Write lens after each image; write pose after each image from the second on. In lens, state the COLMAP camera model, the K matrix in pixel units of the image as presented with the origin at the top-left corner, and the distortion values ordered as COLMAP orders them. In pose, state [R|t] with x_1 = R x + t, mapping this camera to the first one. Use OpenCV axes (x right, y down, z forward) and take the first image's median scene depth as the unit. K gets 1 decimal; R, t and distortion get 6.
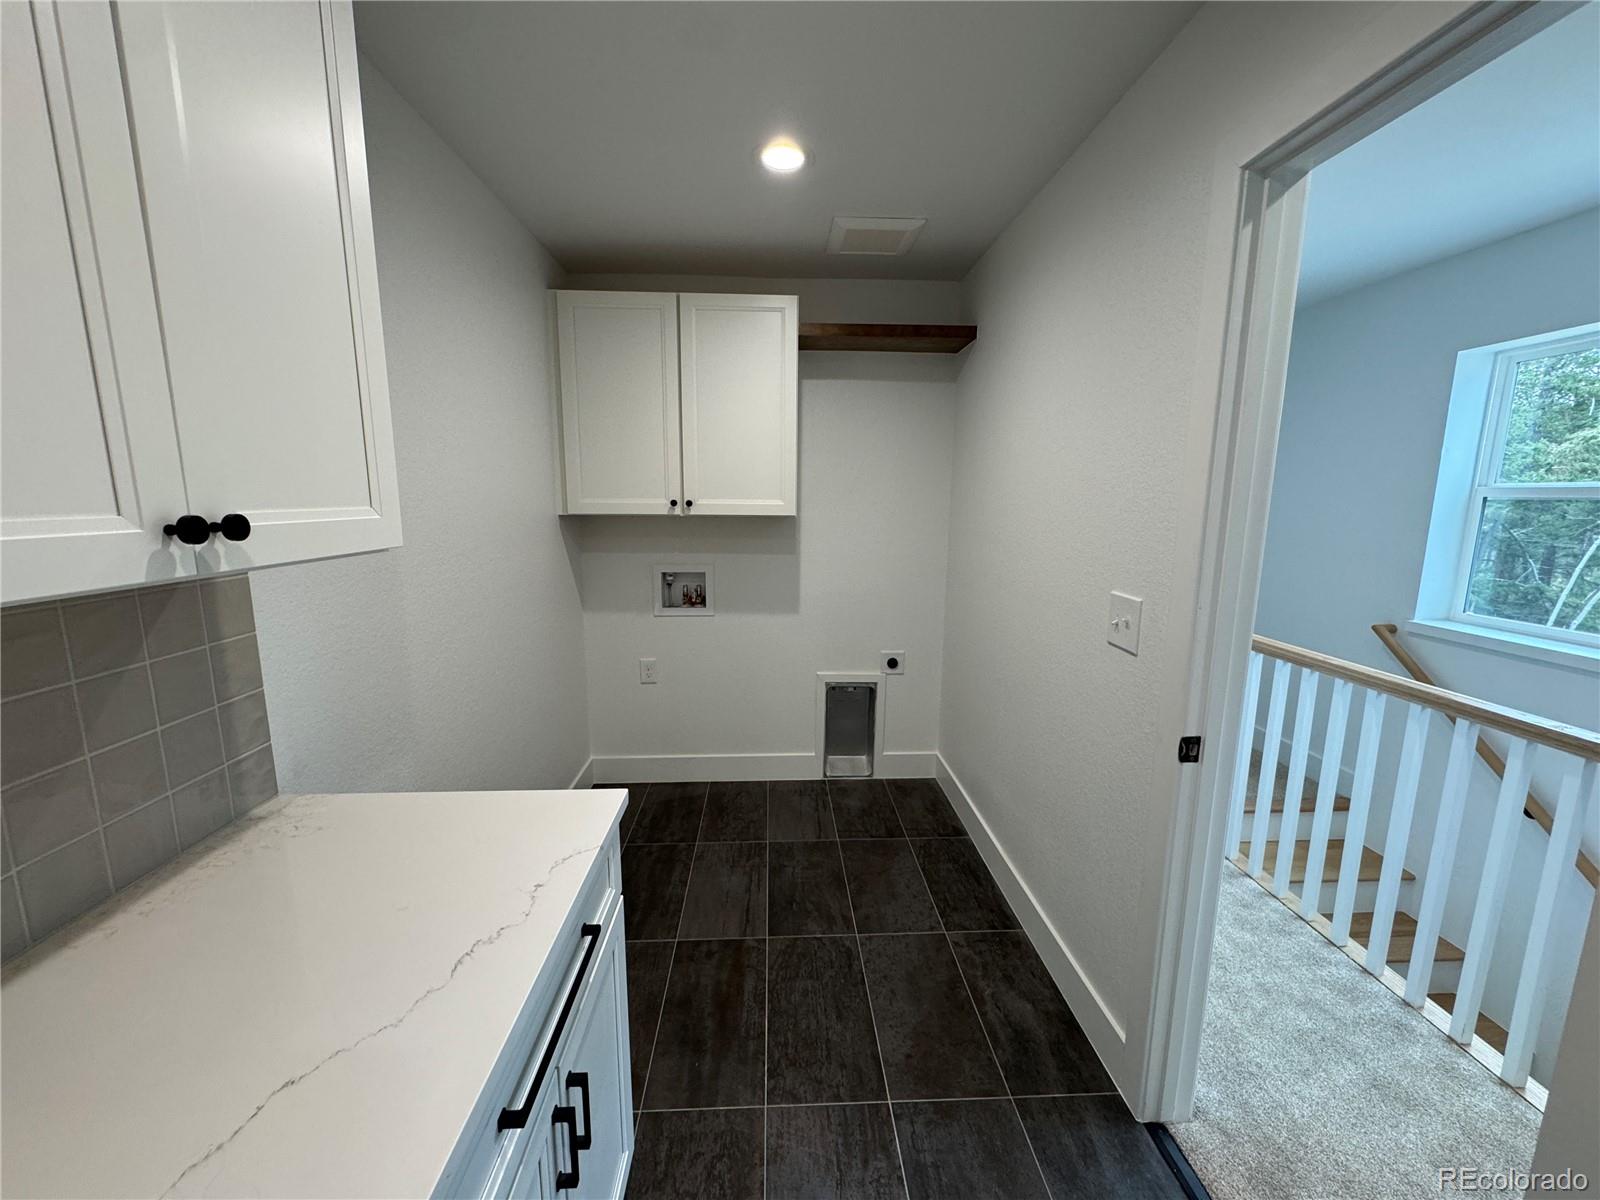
lens RADIAL K [[637.2, 0, 804.5], [0, 637.2, 599.3], [0, 0, 1]] dist [-0.003000, 0.001059]
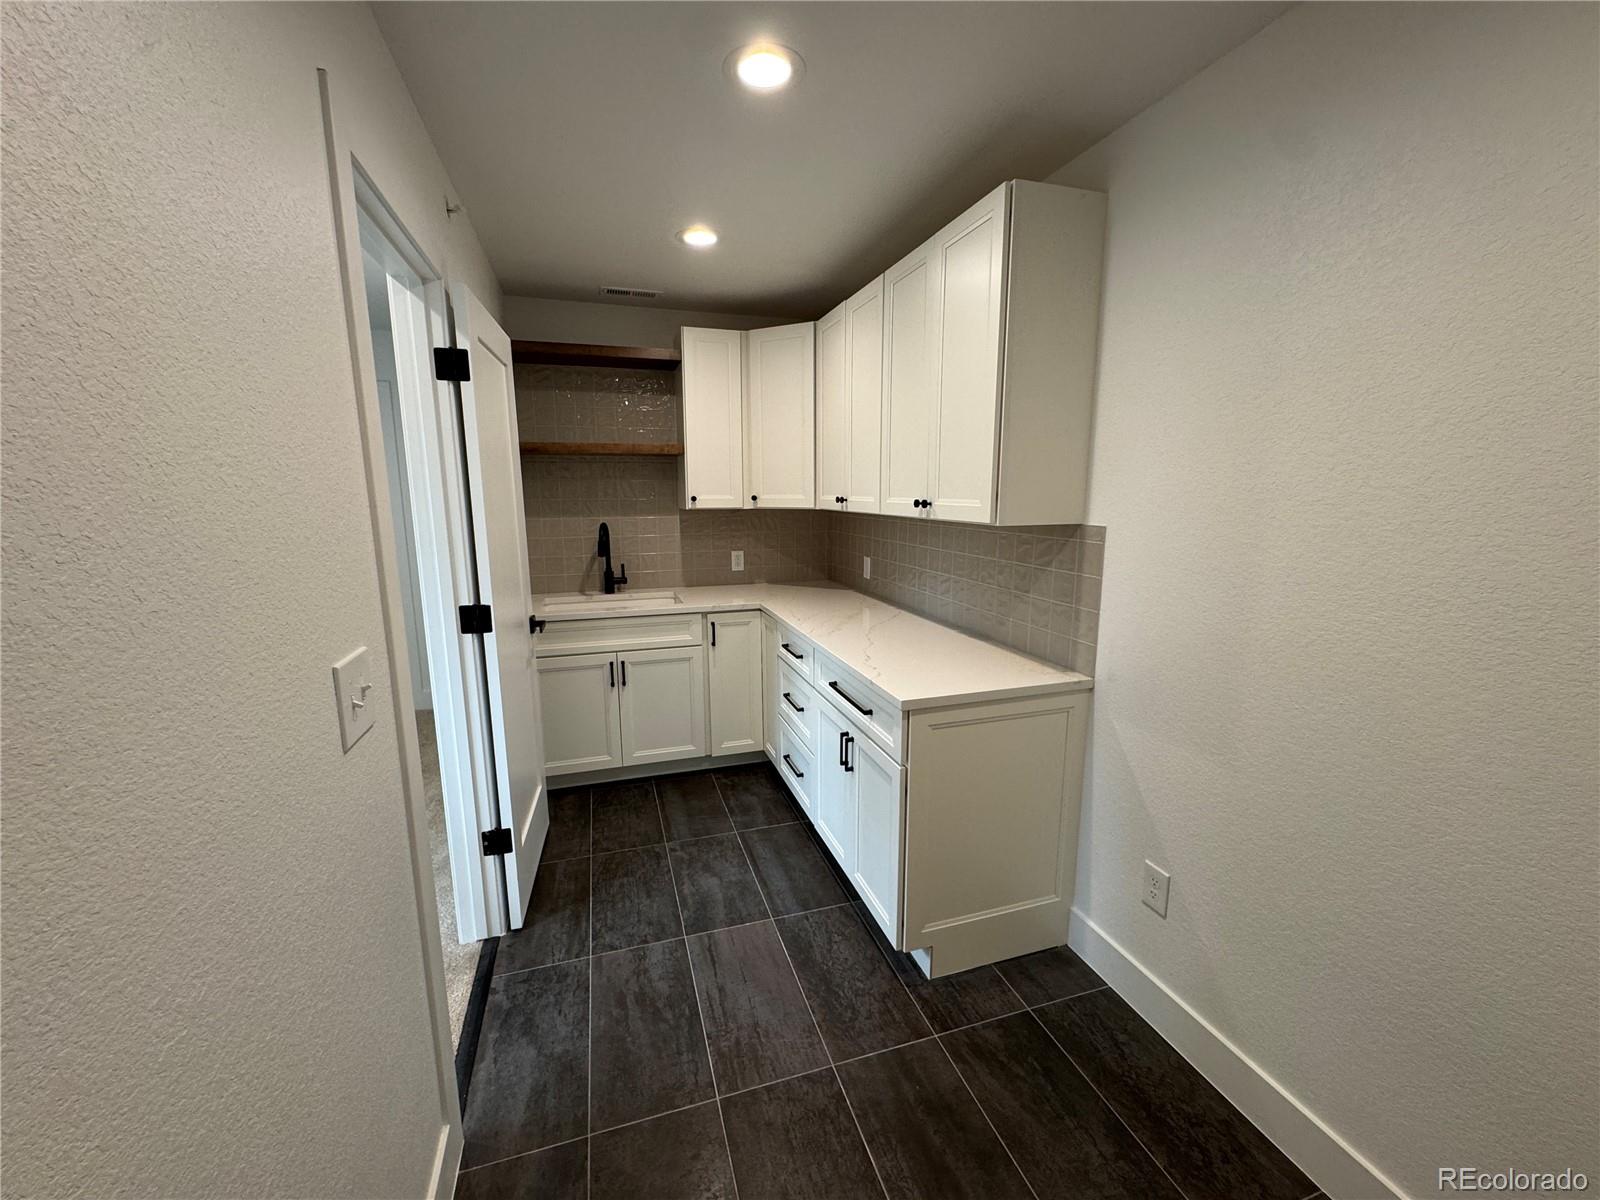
lens RADIAL K [[637.2, 0, 791.5], [0, 637.2, 600.0], [0, 0, 1]] dist [-0.003000, 0.001059]
pose [[-0.969812, 0.036851, -0.241052, 0.139961], [-0.044875, 0.944663, 0.324959, -0.171793], [0.239688, 0.325967, -0.914492, 1.011106]]
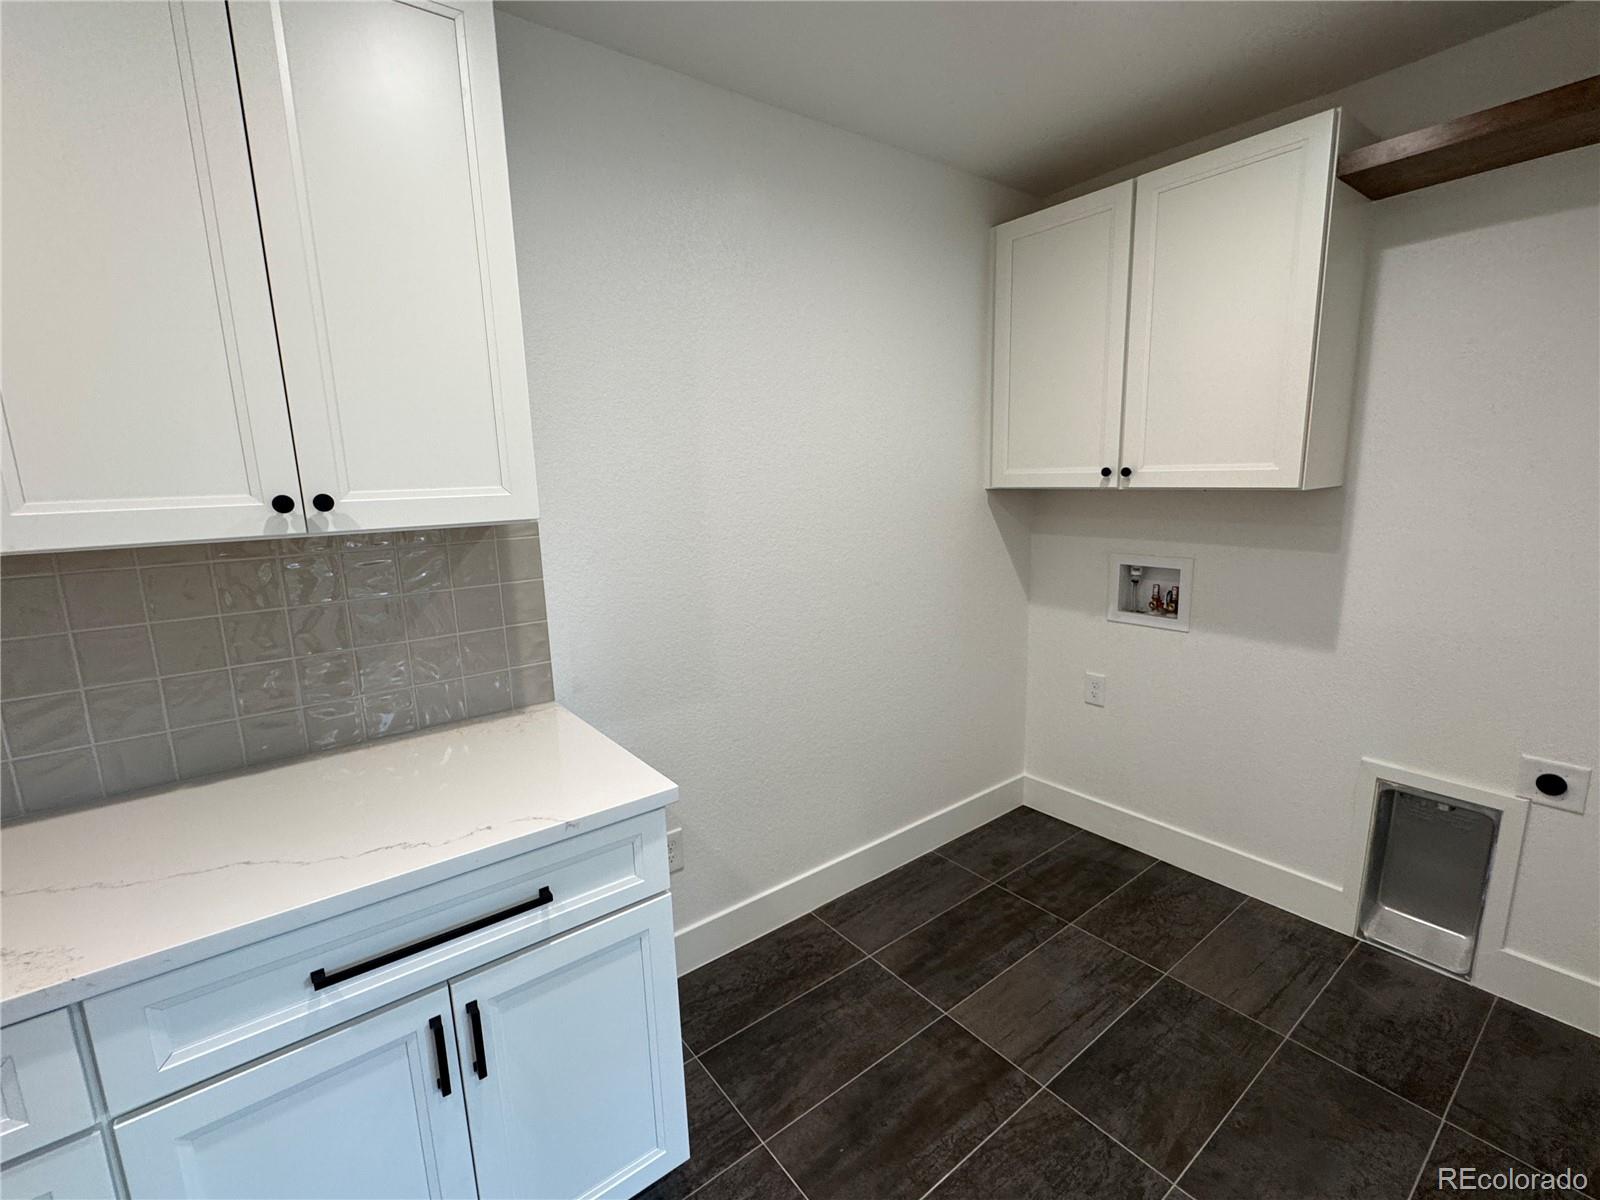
lens RADIAL K [[707.4, 0, 803.6], [0, 707.4, 600.6], [0, 0, 1]] dist [-0.002483, -0.001076]
pose [[0.567791, 0.123484, -0.813858, 0.296355], [-0.101030, 0.991664, 0.079978, -0.034128], [0.816950, 0.036814, 0.575533, 0.253124]]
